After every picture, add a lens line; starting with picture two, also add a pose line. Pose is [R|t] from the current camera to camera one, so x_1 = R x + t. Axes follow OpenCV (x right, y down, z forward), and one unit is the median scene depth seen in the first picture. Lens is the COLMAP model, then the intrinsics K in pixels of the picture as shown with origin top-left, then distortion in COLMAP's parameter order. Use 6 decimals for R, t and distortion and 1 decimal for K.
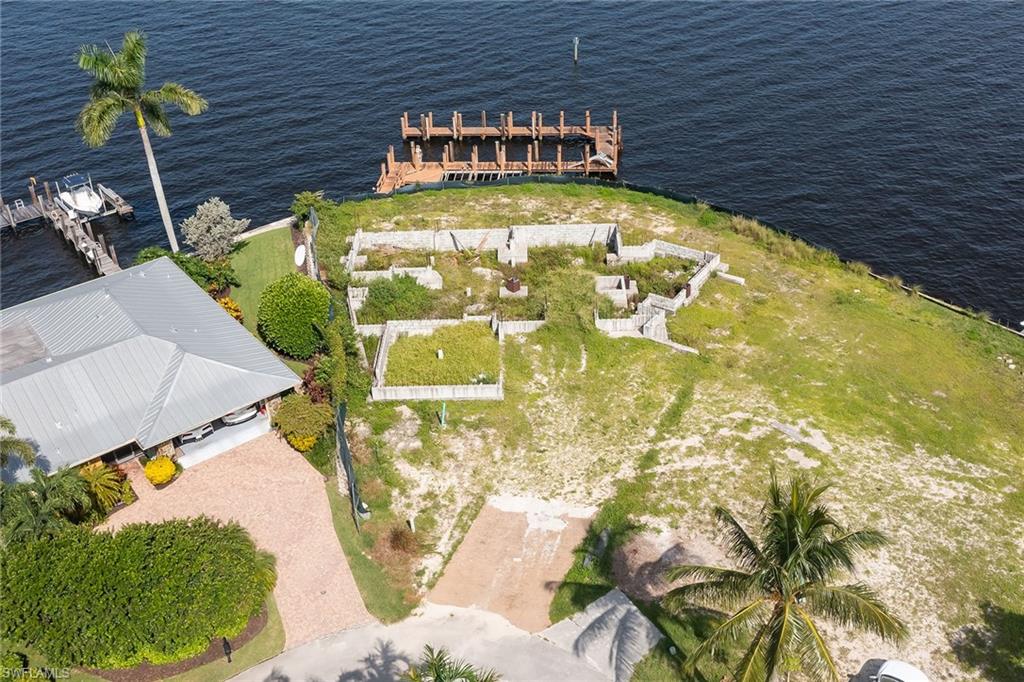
lens RADIAL K [[808.1, 0, 549.3], [0, 808.1, 277.0], [0, 0, 1]] dist [0.001786, 0.003648]
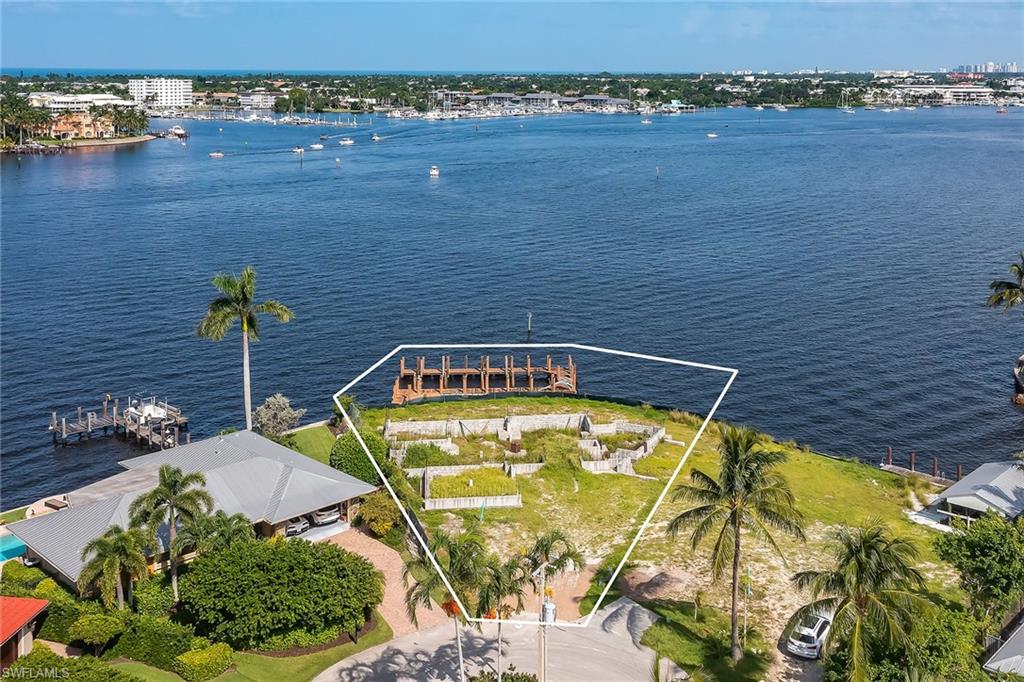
lens RADIAL K [[886.4, 0, 512.0], [0, 886.4, 341.0], [0, 0, 1]] dist [0.002679, 0.015699]
pose [[0.995985, 0.012238, 0.088677, -0.194860], [0.019736, 0.936217, -0.350869, 0.383440], [-0.087315, 0.351211, 0.932216, -0.457459]]
